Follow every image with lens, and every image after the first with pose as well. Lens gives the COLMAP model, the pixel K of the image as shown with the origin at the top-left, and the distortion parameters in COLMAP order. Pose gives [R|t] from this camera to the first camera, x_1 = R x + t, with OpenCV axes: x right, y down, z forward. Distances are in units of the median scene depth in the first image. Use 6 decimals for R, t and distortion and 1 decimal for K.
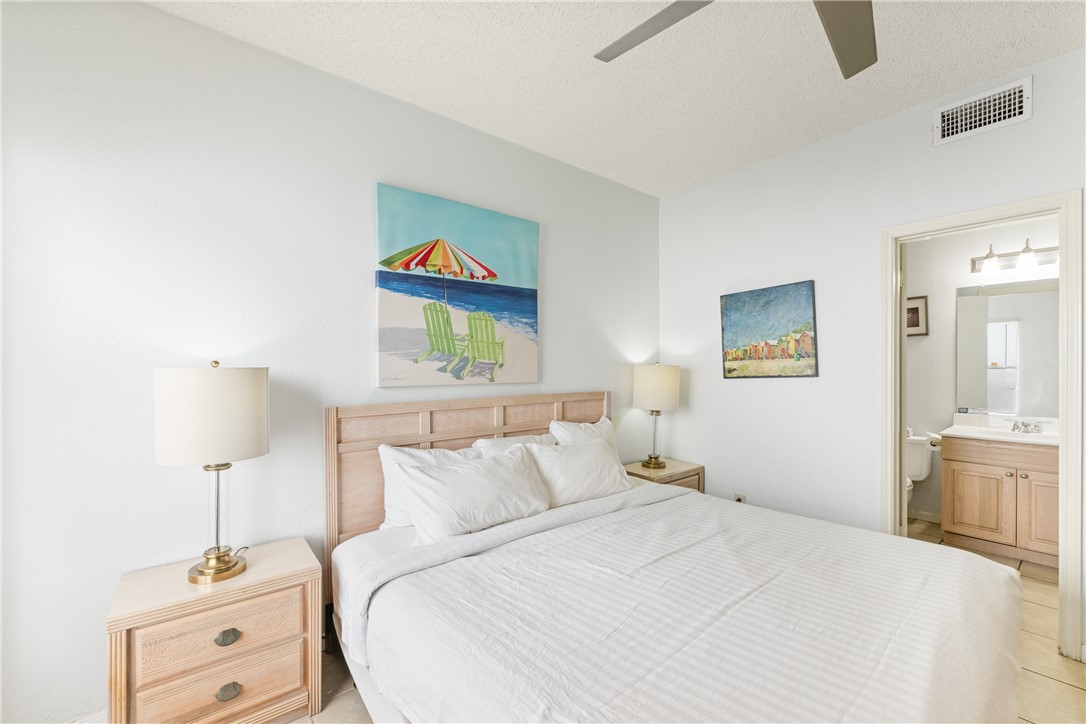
lens RADIAL K [[458.7, 0, 543.5], [0, 458.7, 366.7], [0, 0, 1]] dist [0.000227, 0.000219]
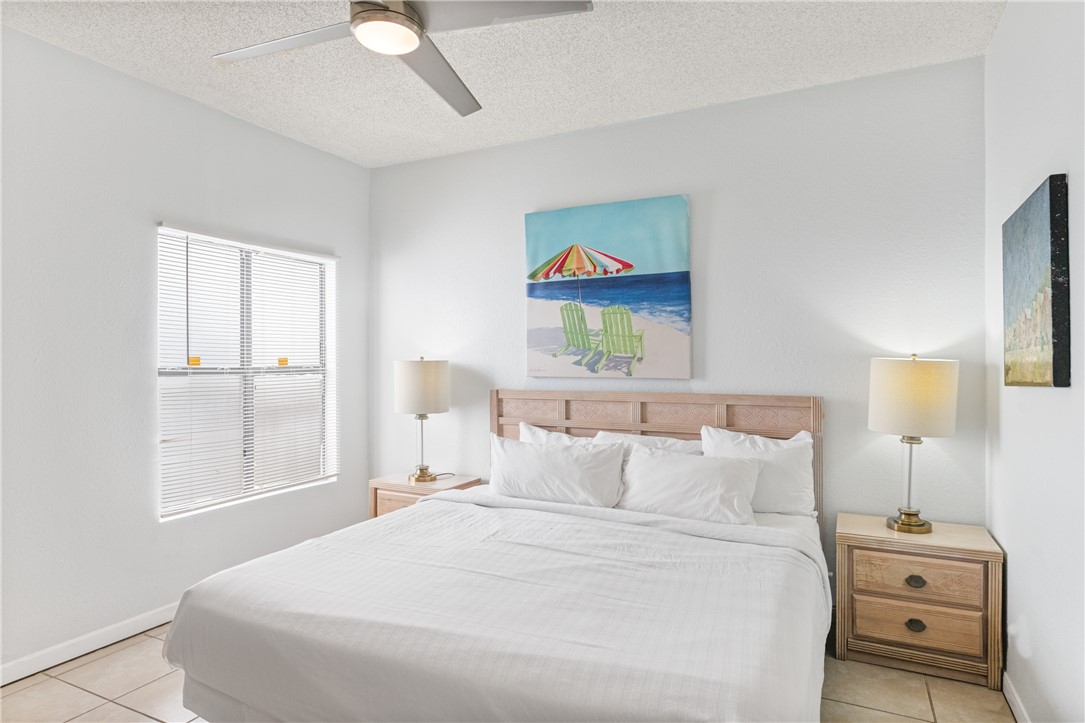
lens RADIAL K [[618.1, 0, 526.5], [0, 618.1, 350.0], [0, 0, 1]] dist [0.000462, 0.000884]
pose [[0.384571, -0.009795, -0.923043, 1.071459], [0.000354, 0.999945, -0.010464, -0.009313], [0.923095, 0.003698, 0.384554, 0.312614]]
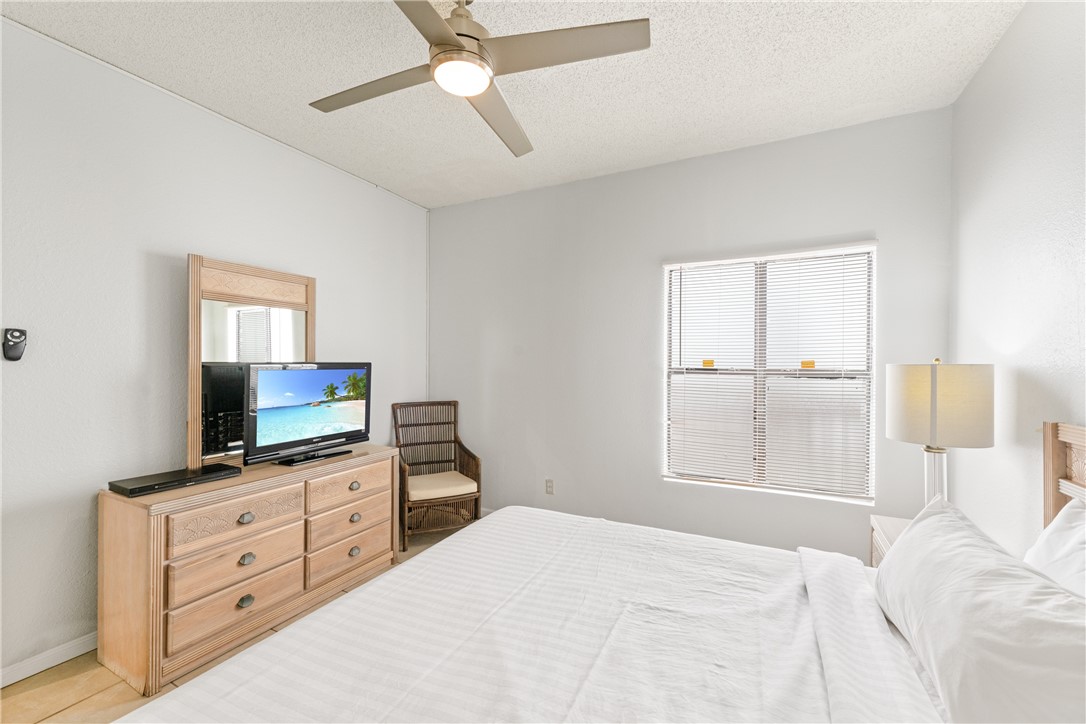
lens RADIAL K [[431.7, 0, 544.3], [0, 431.7, 362.9], [0, 0, 1]] dist [0.000018, -0.002141]
pose [[-0.917628, 0.001609, -0.397438, 0.418002], [0.001100, 0.999998, 0.001510, -0.002510], [0.397439, 0.000948, -0.917628, 1.074637]]
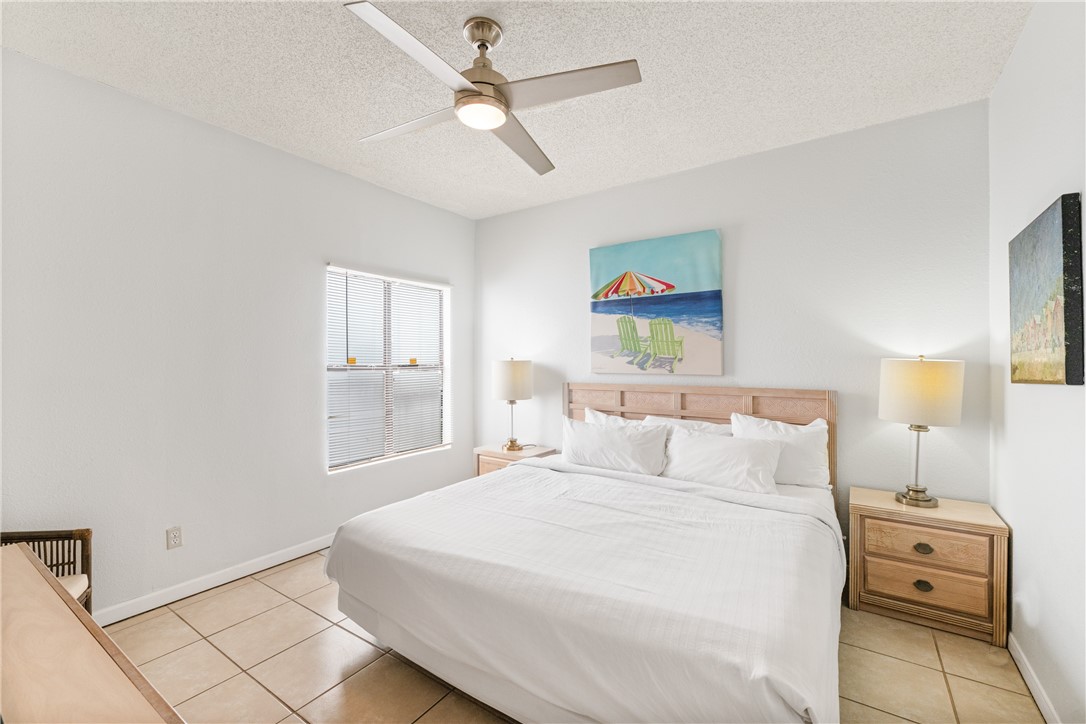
lens RADIAL K [[455.0, 0, 525.5], [0, 455.0, 356.2], [0, 0, 1]] dist [0.001279, -0.000073]
pose [[0.245137, -0.003284, -0.969483, 1.042310], [0.000280, 0.999994, -0.003317, -0.008806], [0.969488, 0.000542, 0.245137, 0.332702]]
